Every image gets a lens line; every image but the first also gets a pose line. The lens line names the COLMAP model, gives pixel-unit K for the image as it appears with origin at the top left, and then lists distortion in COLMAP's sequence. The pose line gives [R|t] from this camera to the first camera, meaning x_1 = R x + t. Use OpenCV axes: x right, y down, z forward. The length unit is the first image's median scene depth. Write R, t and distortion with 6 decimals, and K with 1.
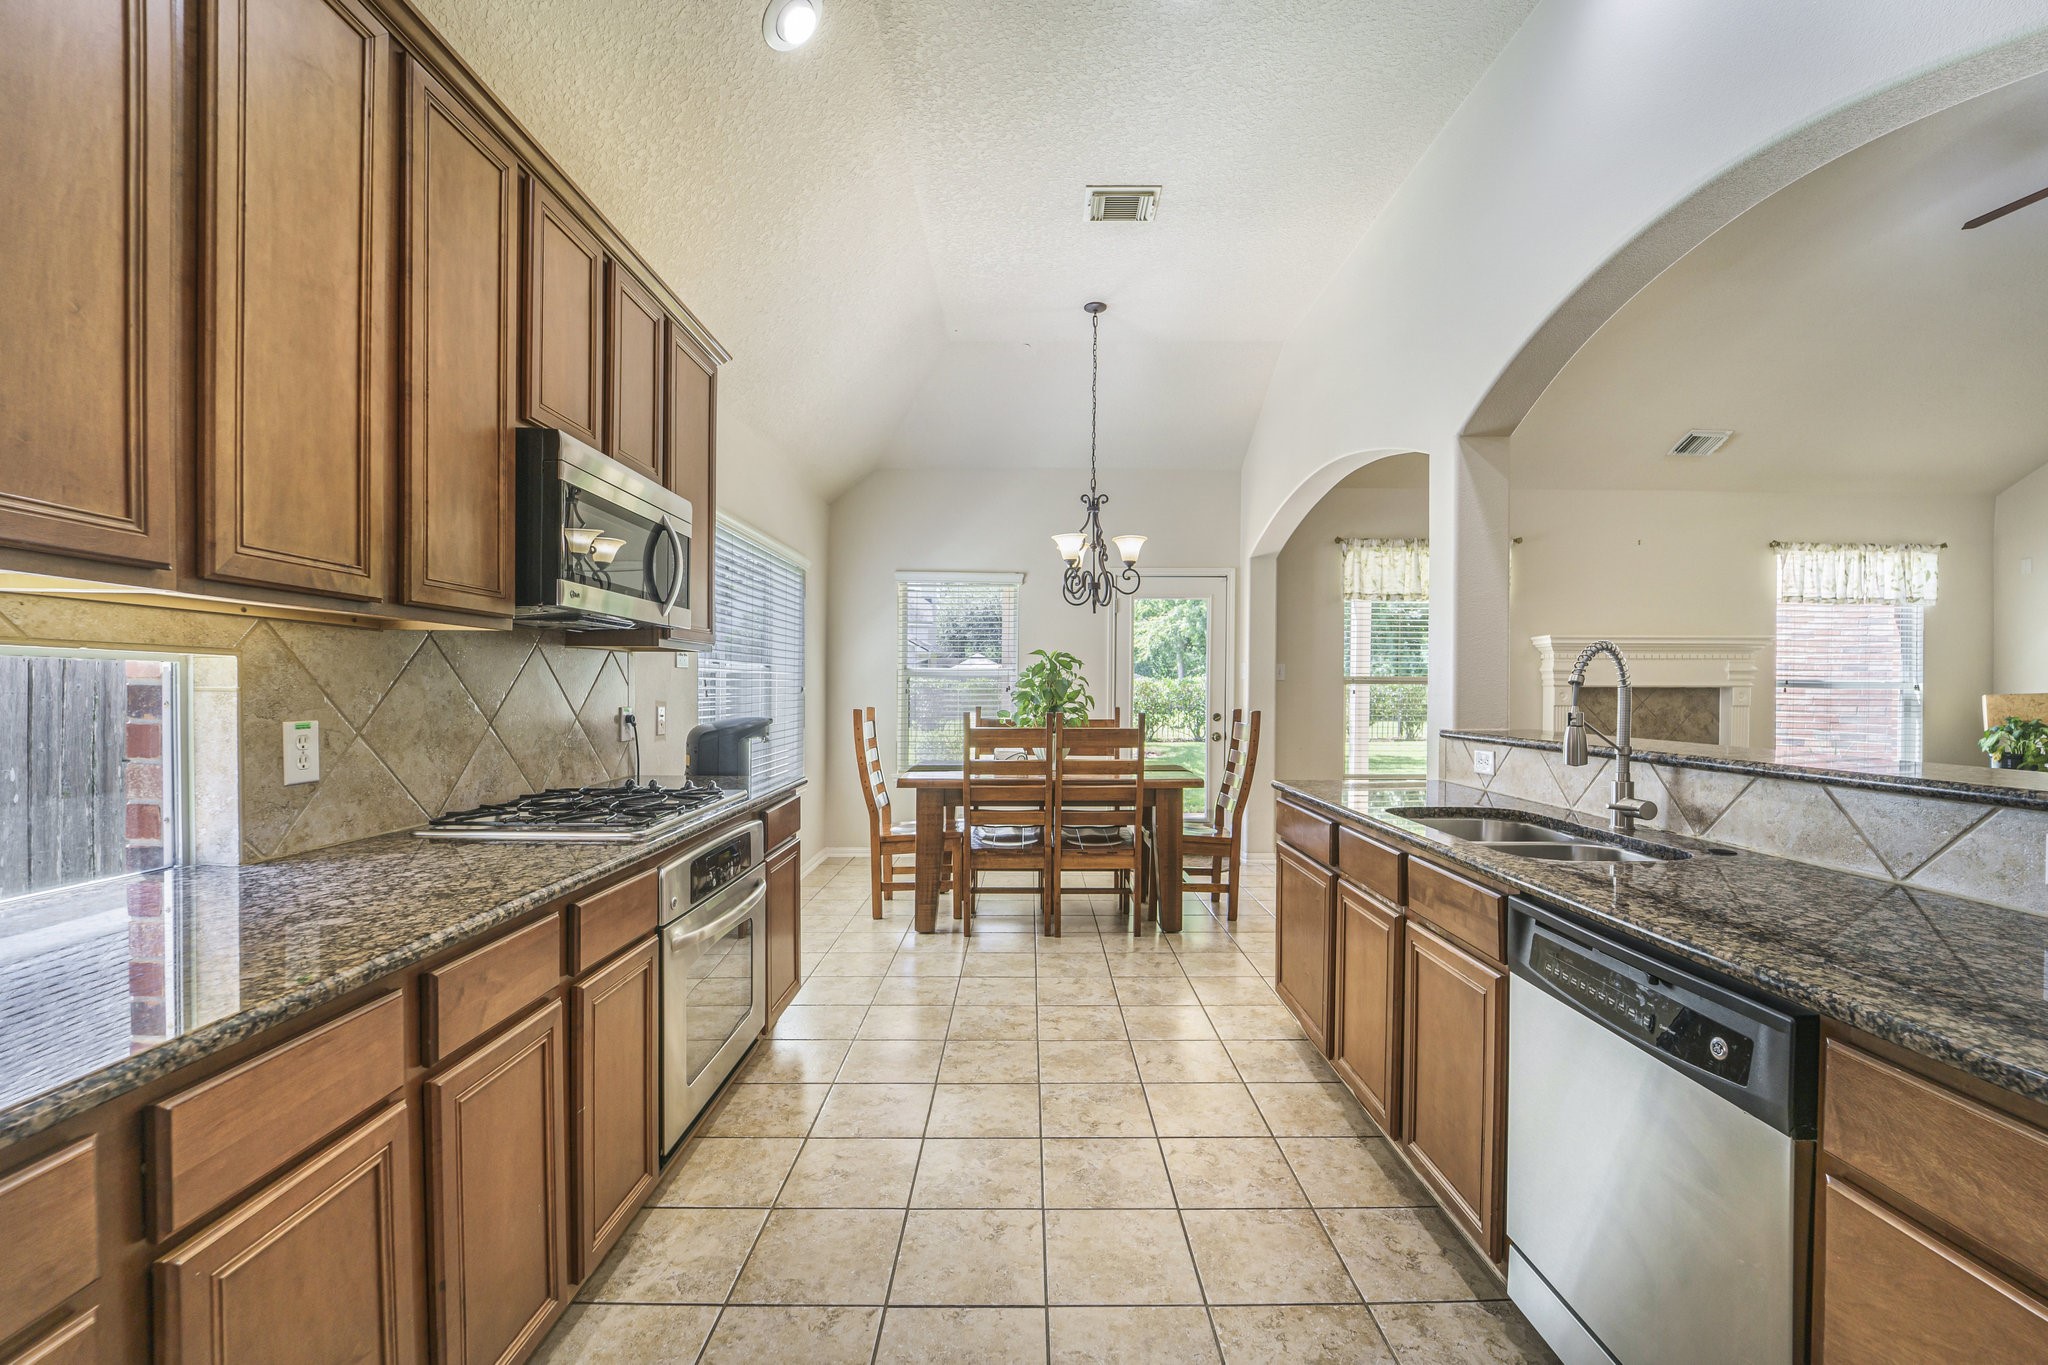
lens RADIAL K [[847.5, 0, 1023.1], [0, 847.5, 699.1], [0, 0, 1]] dist [-0.003368, -0.000134]
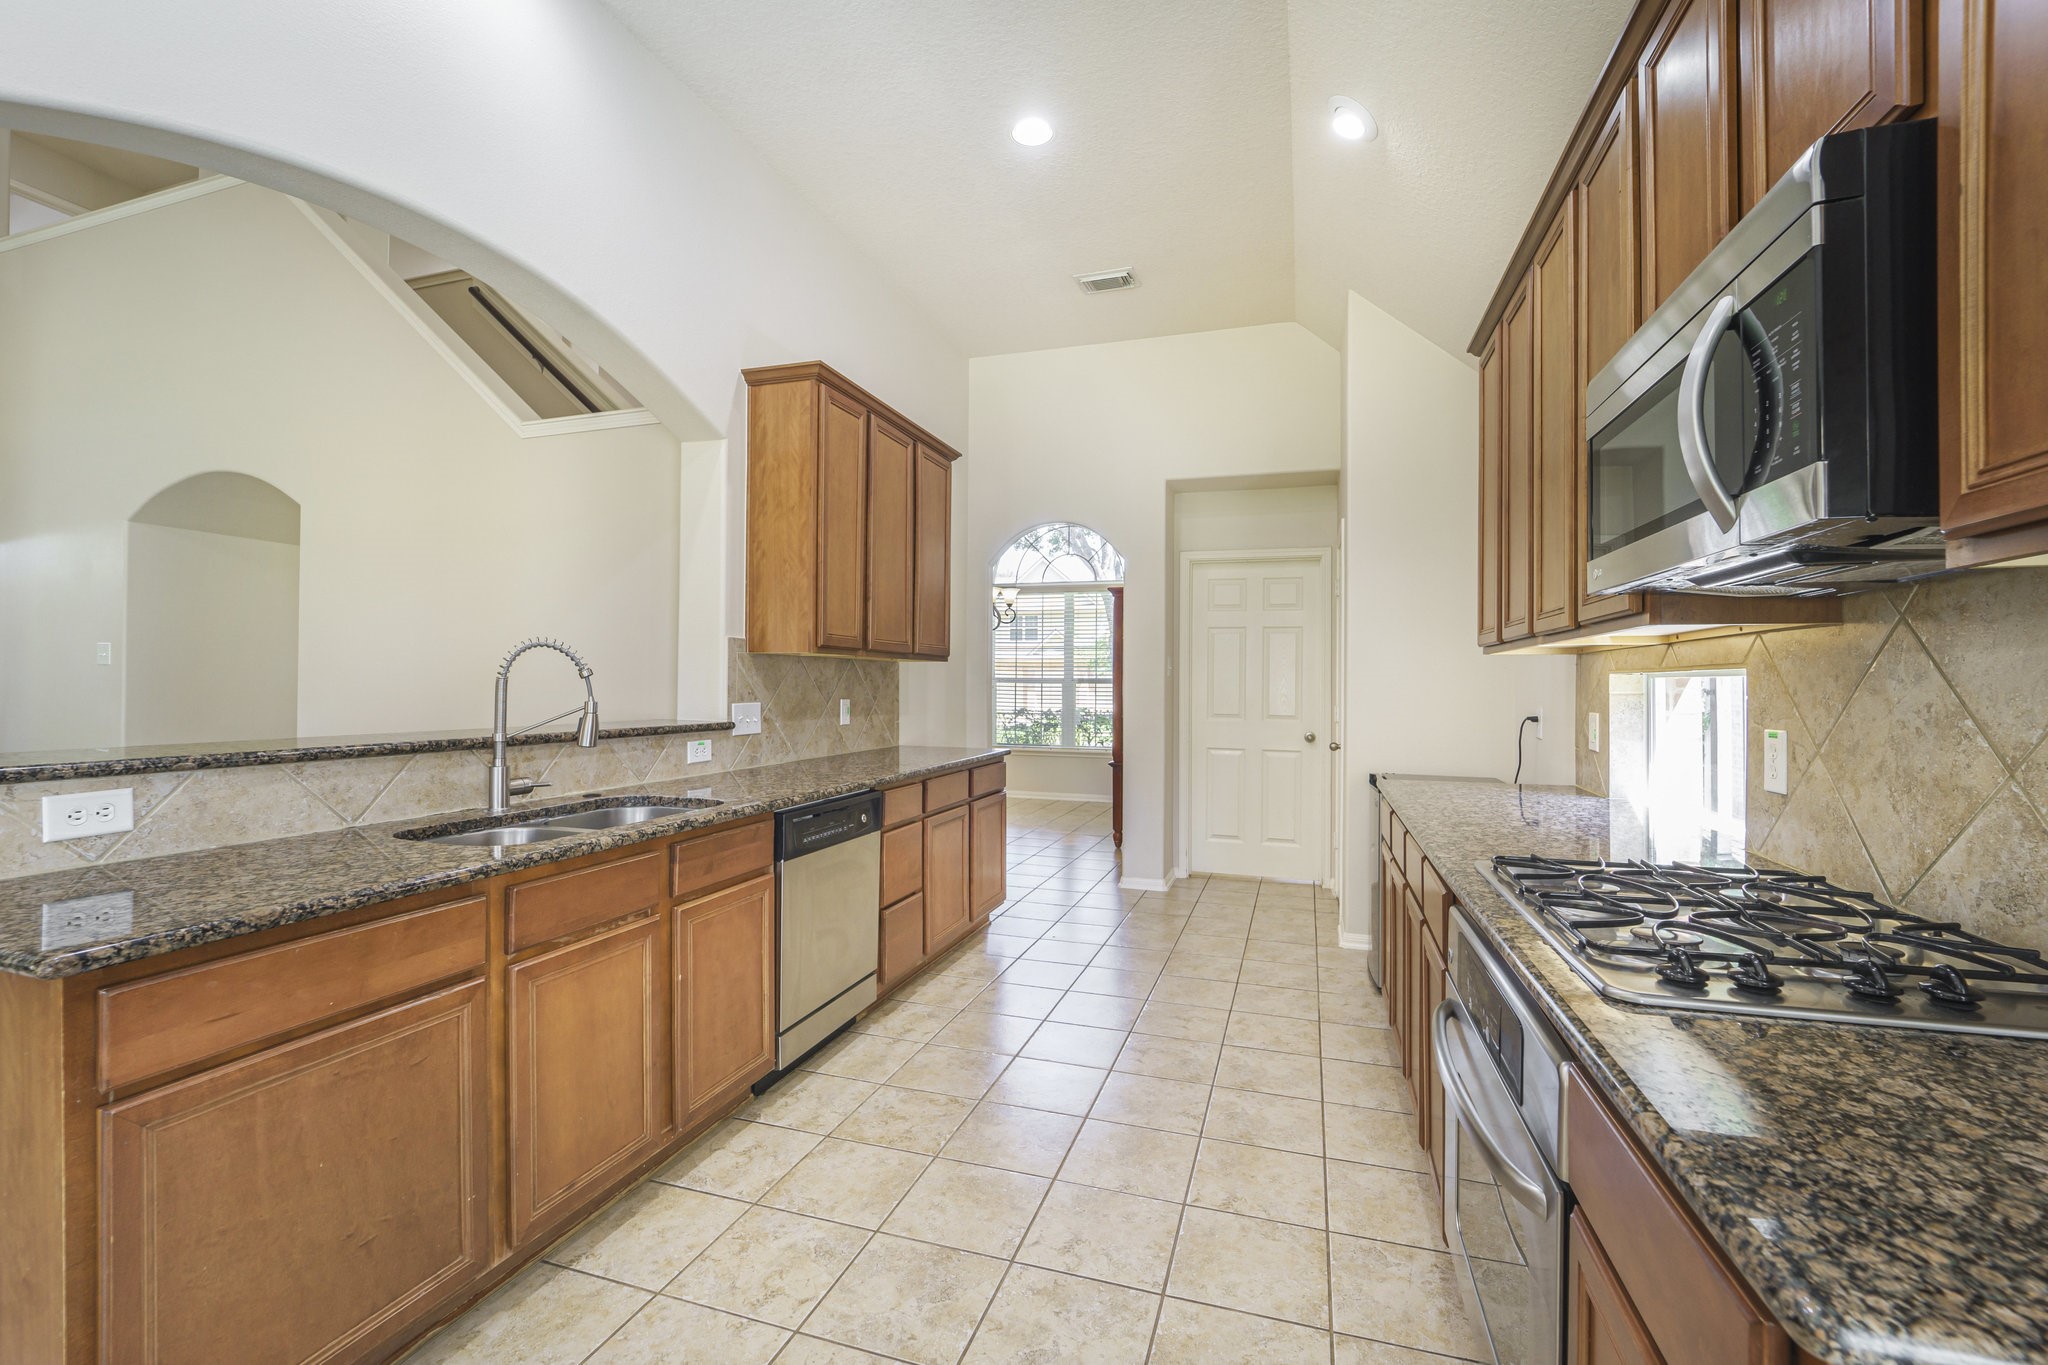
lens RADIAL K [[847.5, 0, 1021.8], [0, 847.5, 674.9], [0, 0, 1]] dist [-0.003368, -0.000134]
pose [[-0.947743, -0.008618, 0.318918, -0.282491], [-0.007497, 0.999961, 0.004742, -0.031579], [-0.318946, 0.002103, -0.947771, 1.926952]]
